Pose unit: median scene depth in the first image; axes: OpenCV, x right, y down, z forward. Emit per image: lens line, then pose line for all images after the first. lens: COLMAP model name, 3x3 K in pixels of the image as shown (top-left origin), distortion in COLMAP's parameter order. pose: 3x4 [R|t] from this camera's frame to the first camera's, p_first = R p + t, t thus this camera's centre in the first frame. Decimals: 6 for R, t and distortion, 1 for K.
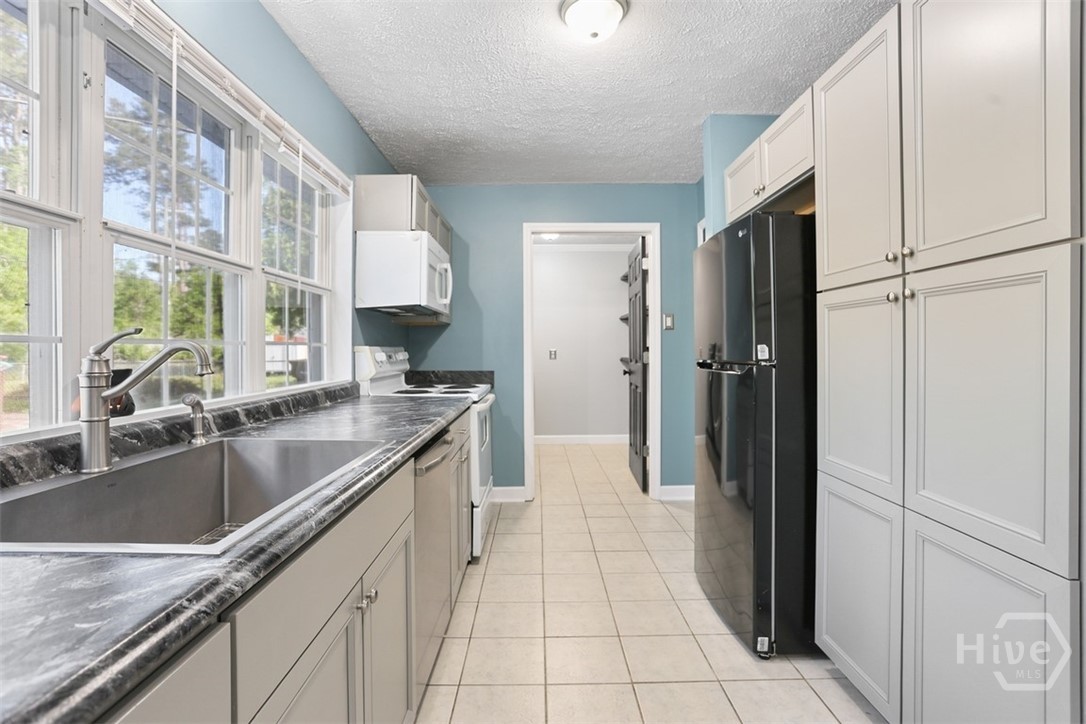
lens RADIAL K [[553.2, 0, 544.7], [0, 553.2, 356.0], [0, 0, 1]] dist [-0.000835, 0.000023]
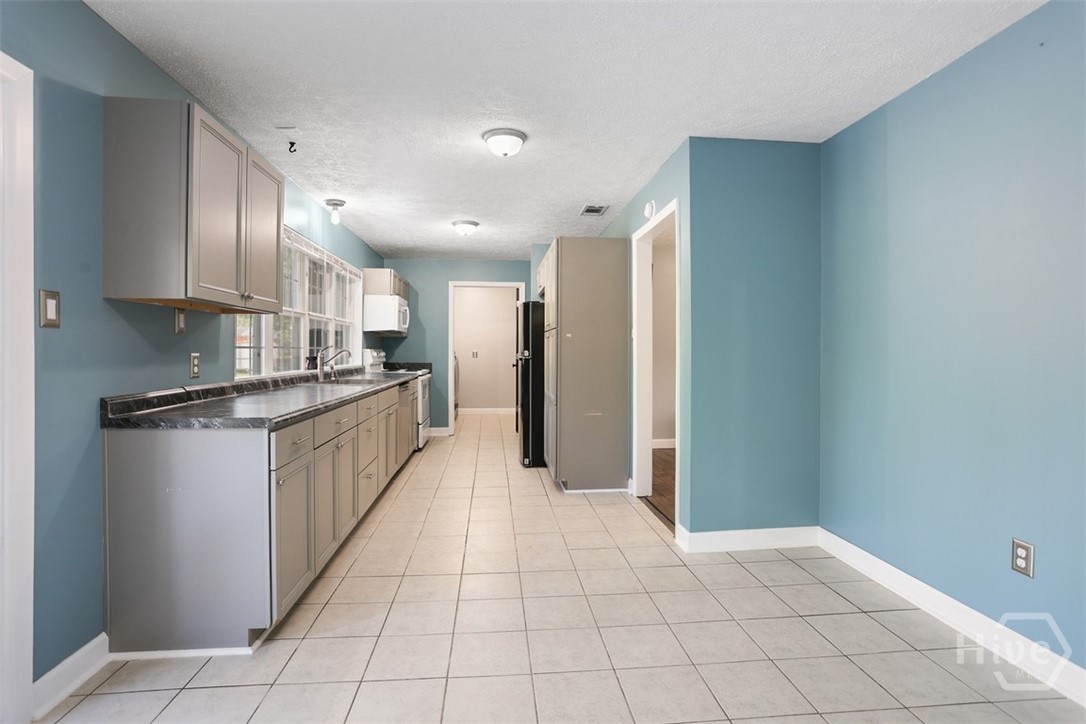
lens RADIAL K [[553.2, 0, 542.2], [0, 553.2, 357.8], [0, 0, 1]] dist [-0.000835, 0.000023]
pose [[0.996577, 0.008831, 0.082199, 0.156051], [-0.008910, 0.999960, 0.000592, 0.007666], [-0.082191, -0.001322, 0.996616, -1.086820]]
